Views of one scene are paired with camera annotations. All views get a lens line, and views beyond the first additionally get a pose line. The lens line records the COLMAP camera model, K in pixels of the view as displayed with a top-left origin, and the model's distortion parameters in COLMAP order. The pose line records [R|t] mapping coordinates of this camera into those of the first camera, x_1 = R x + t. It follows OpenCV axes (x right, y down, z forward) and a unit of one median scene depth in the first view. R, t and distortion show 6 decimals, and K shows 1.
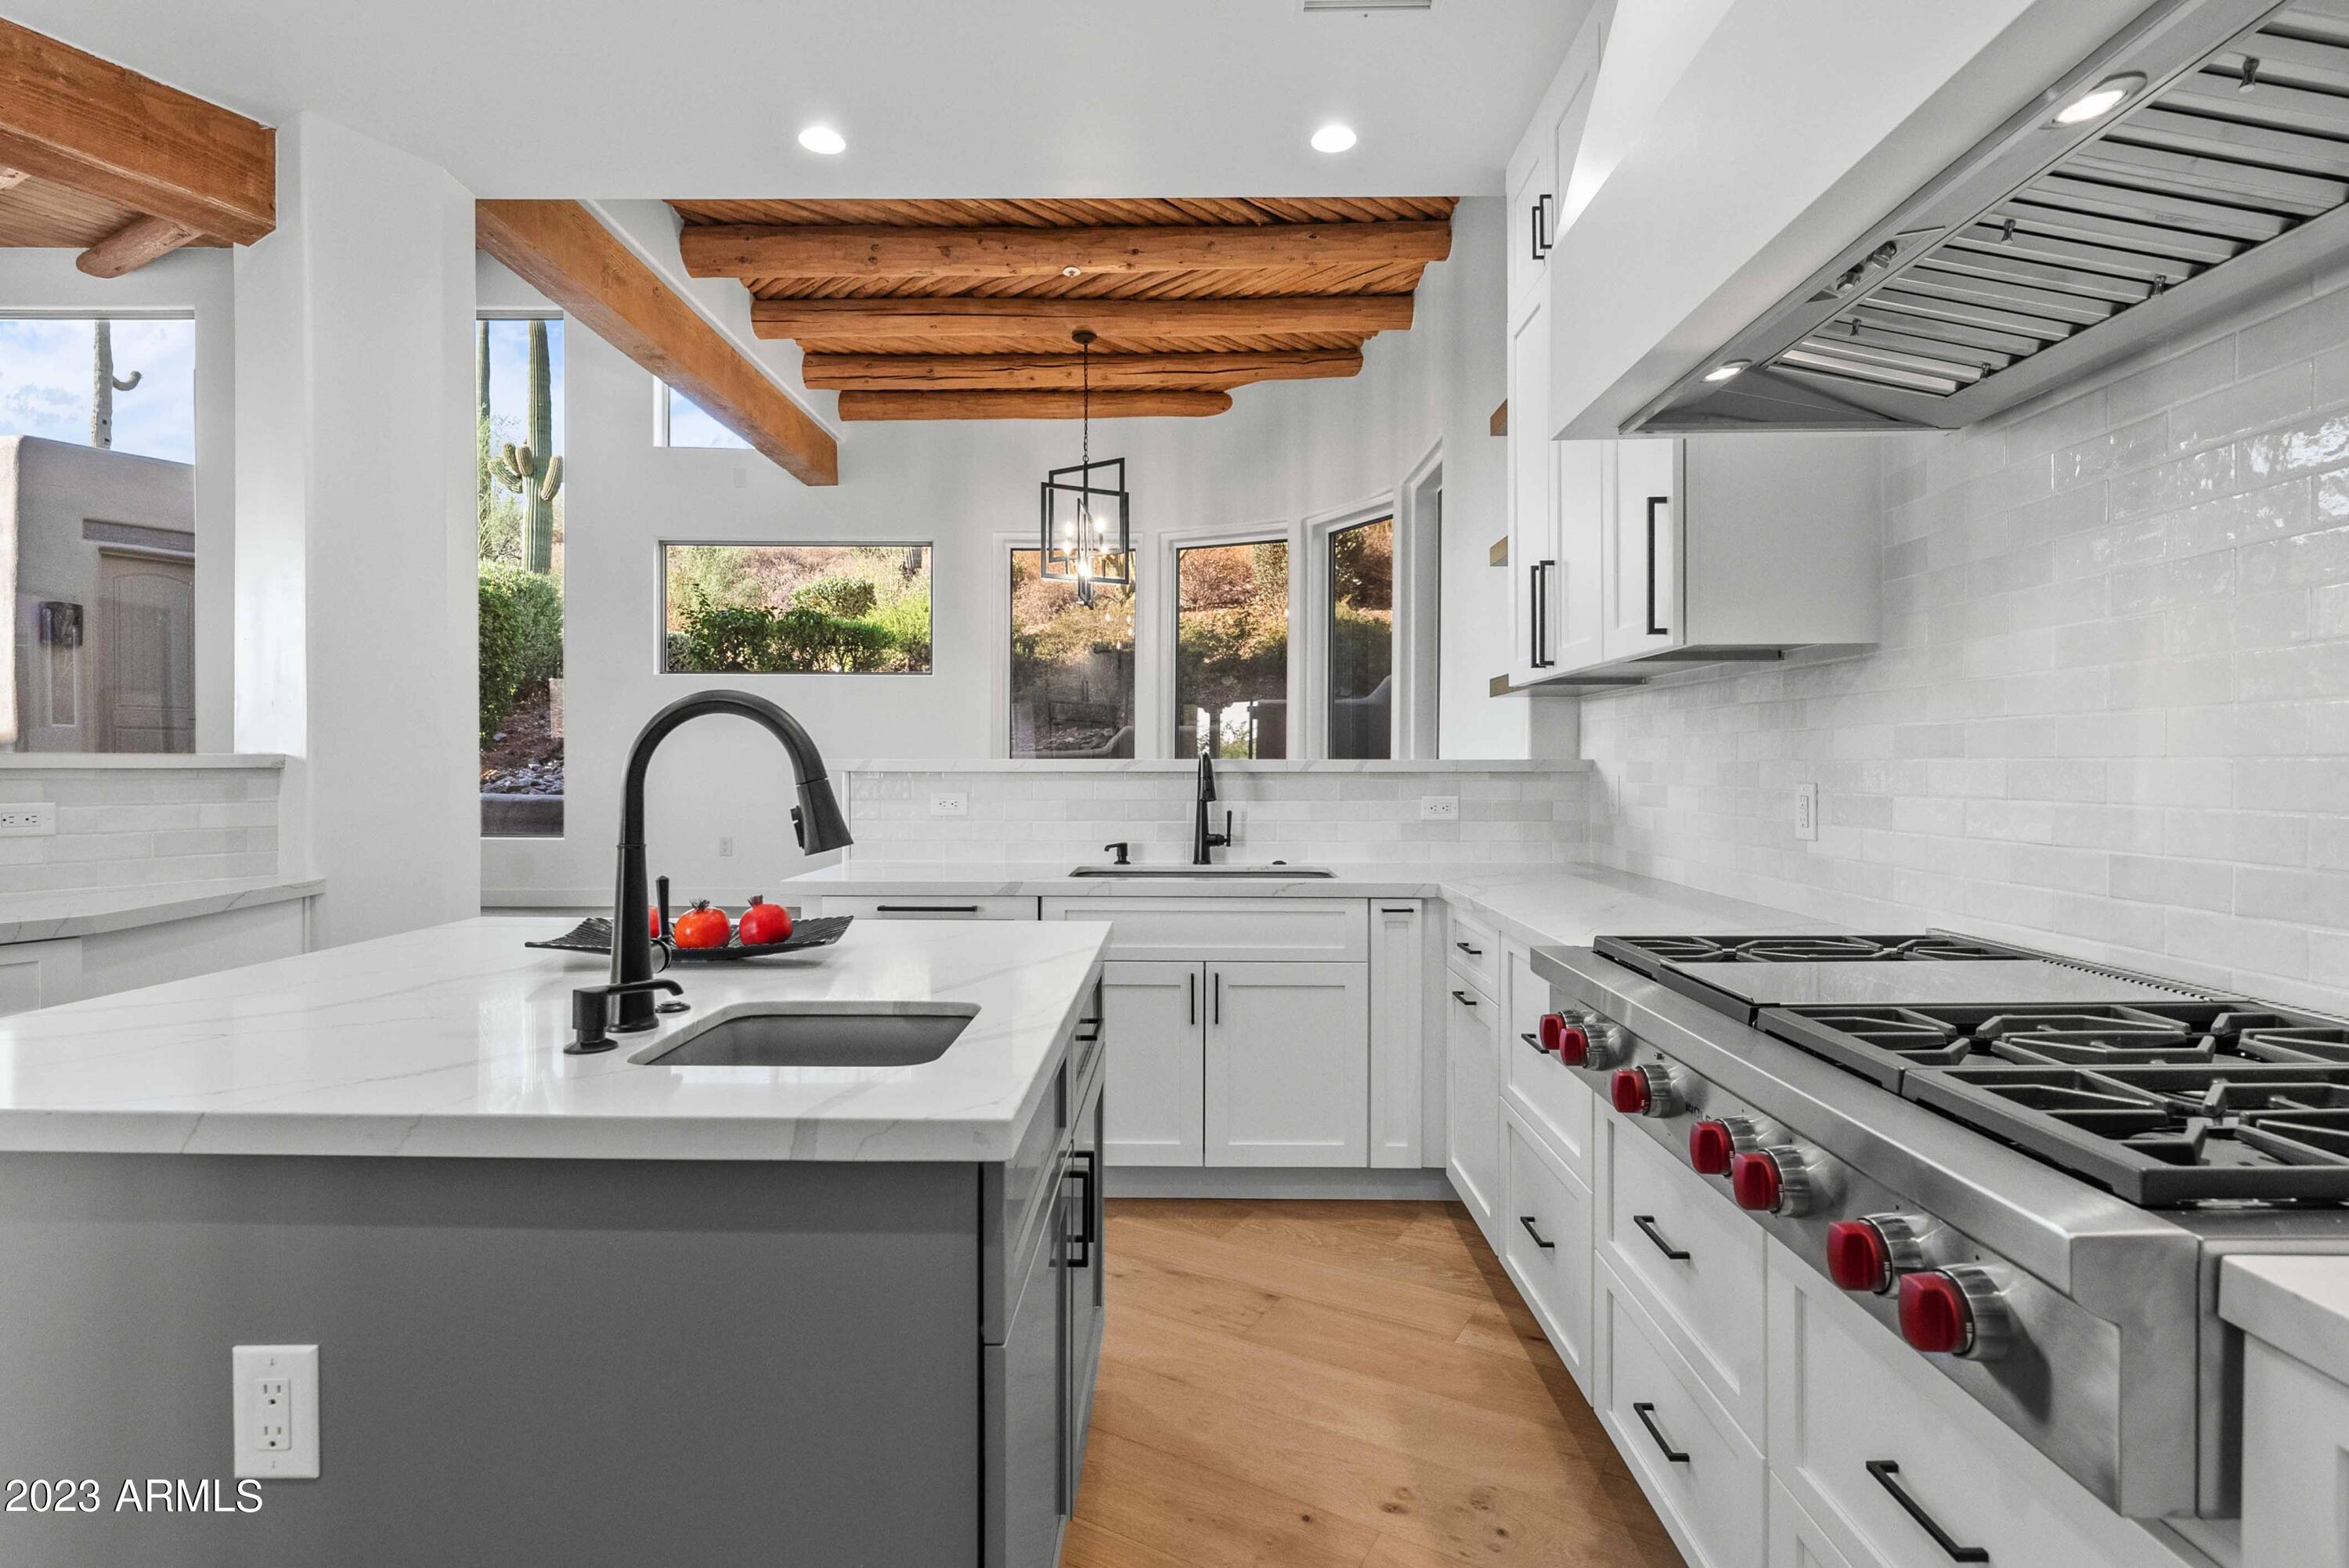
lens RADIAL K [[1148.2, 0, 1174.5], [0, 1148.2, 784.0], [0, 0, 1]] dist [-0.000068, 0.000045]
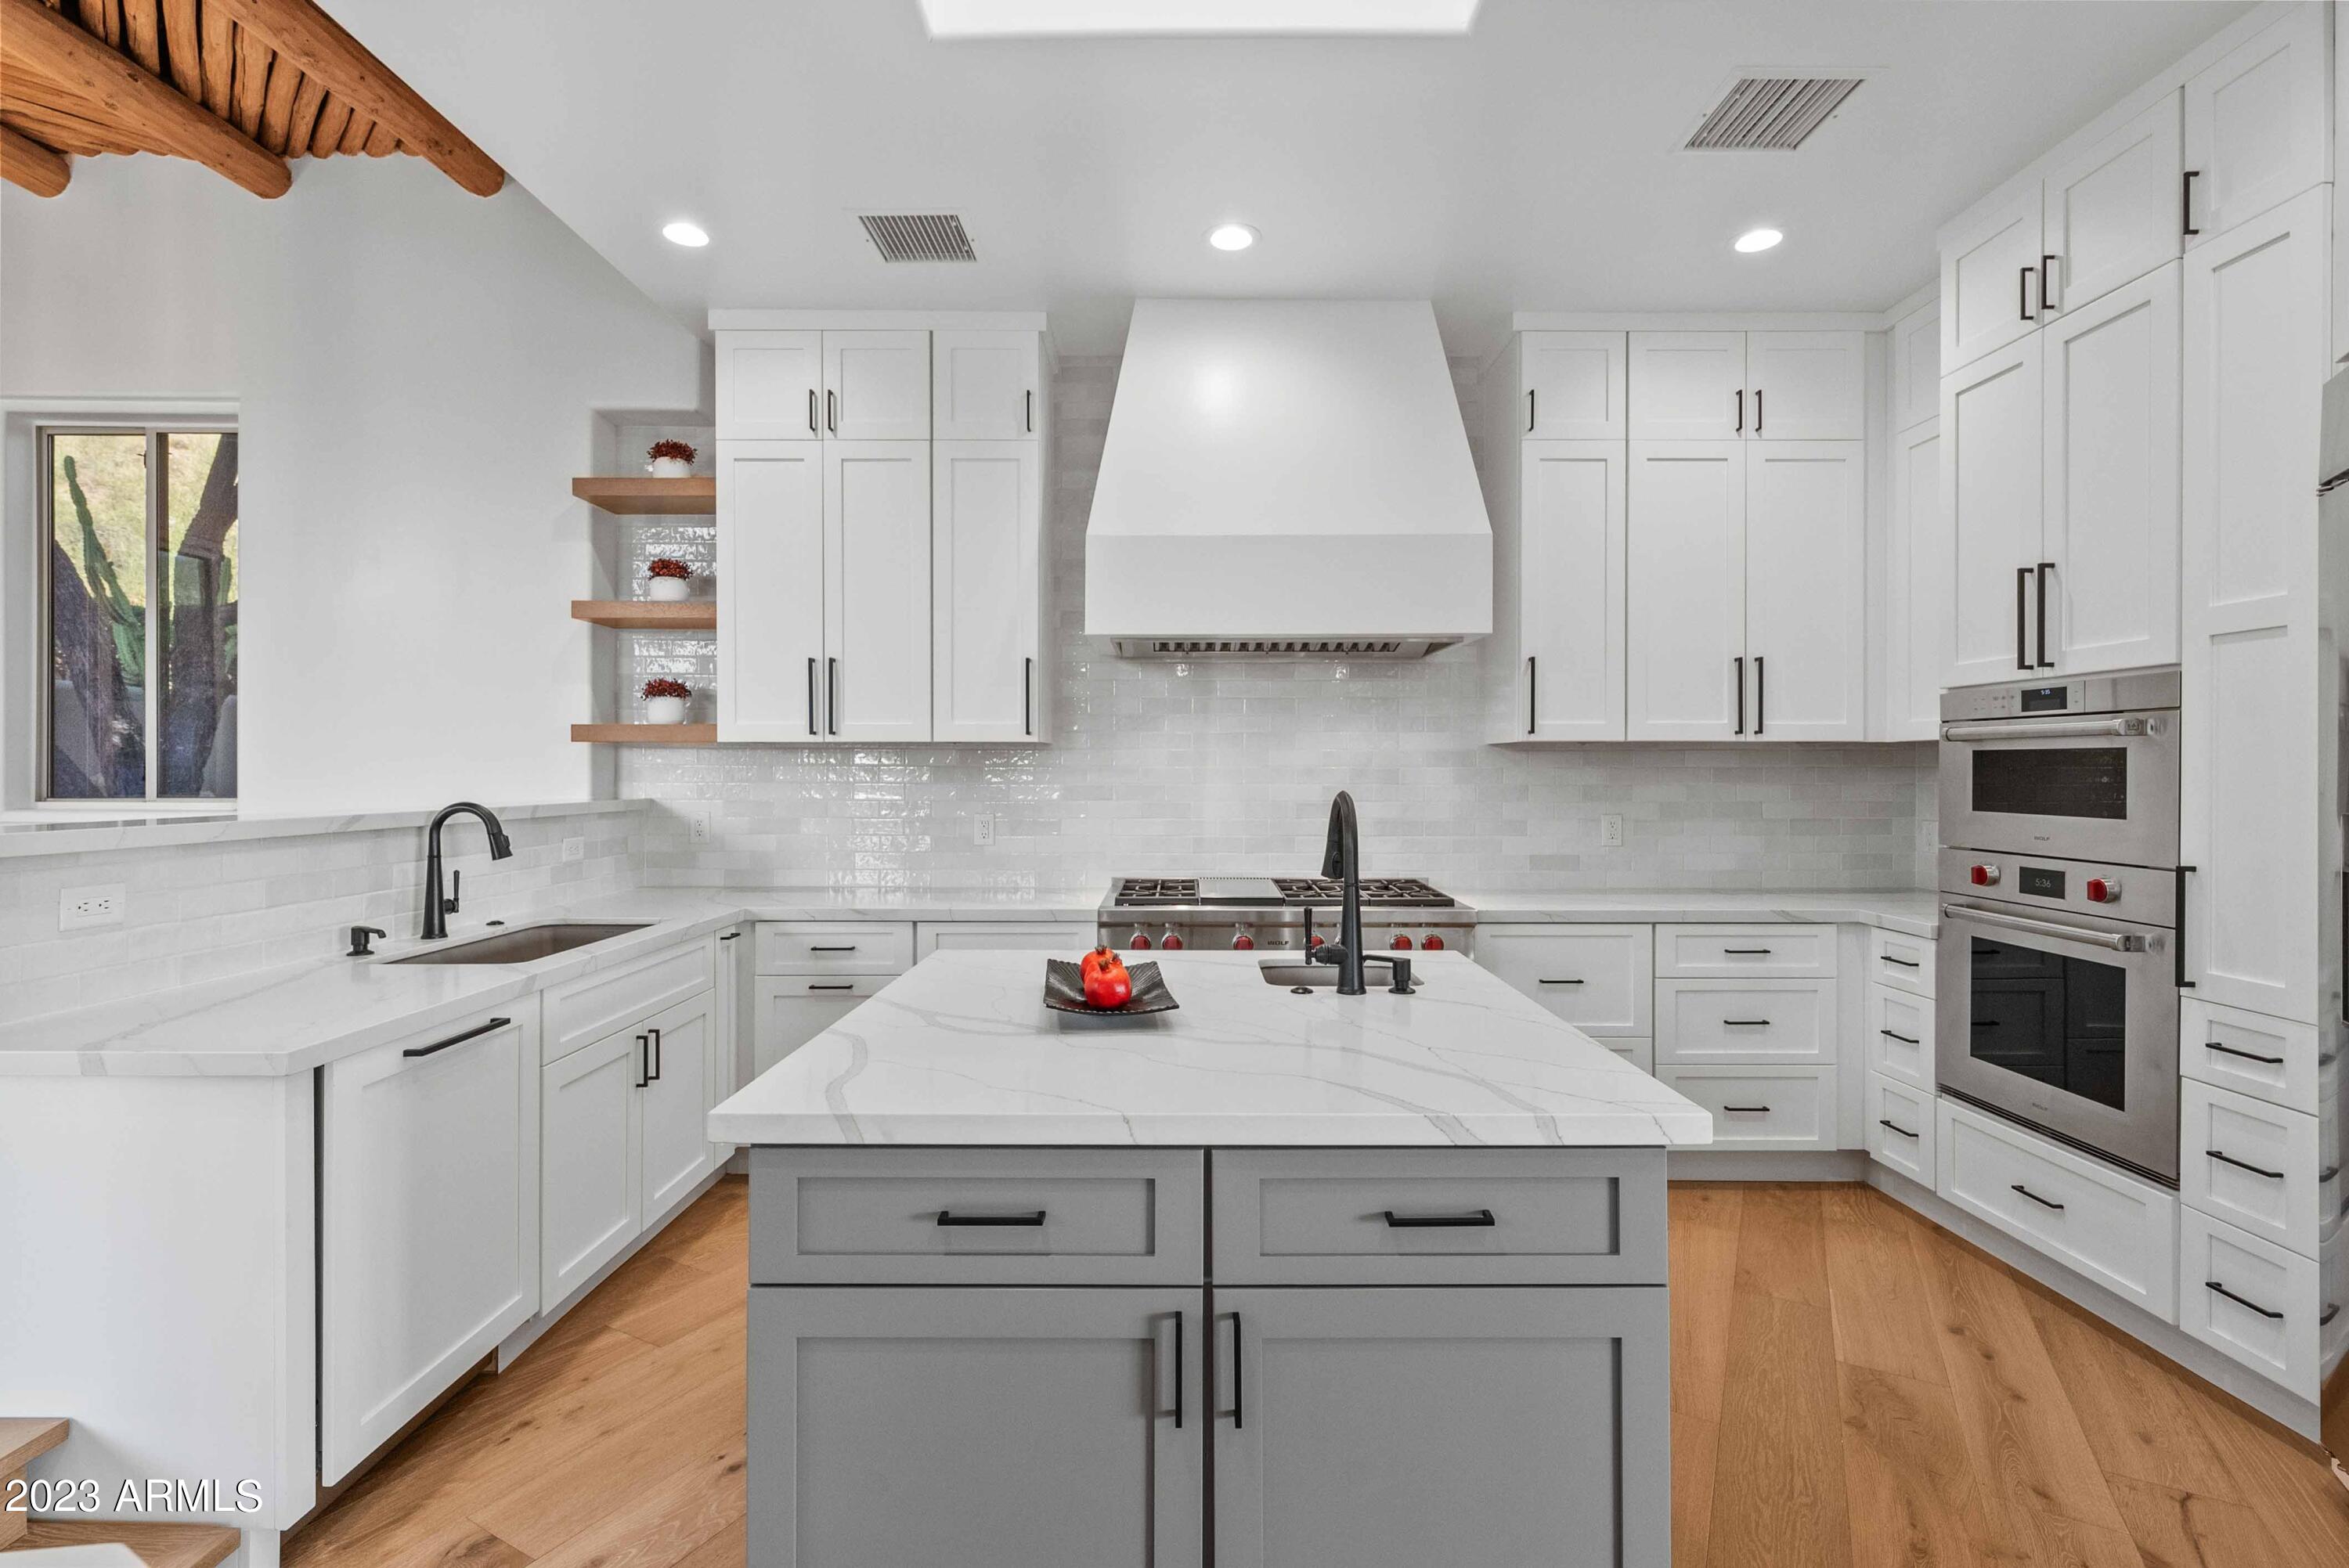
lens RADIAL K [[1061.5, 0, 1169.9], [0, 1061.5, 774.4], [0, 0, 1]] dist [0.000696, 0.000098]
pose [[-0.001754, -0.003690, 0.999992, -0.876633], [0.015124, 0.999879, 0.003716, -0.050650], [-0.999884, 0.015130, -0.001698, 0.553330]]
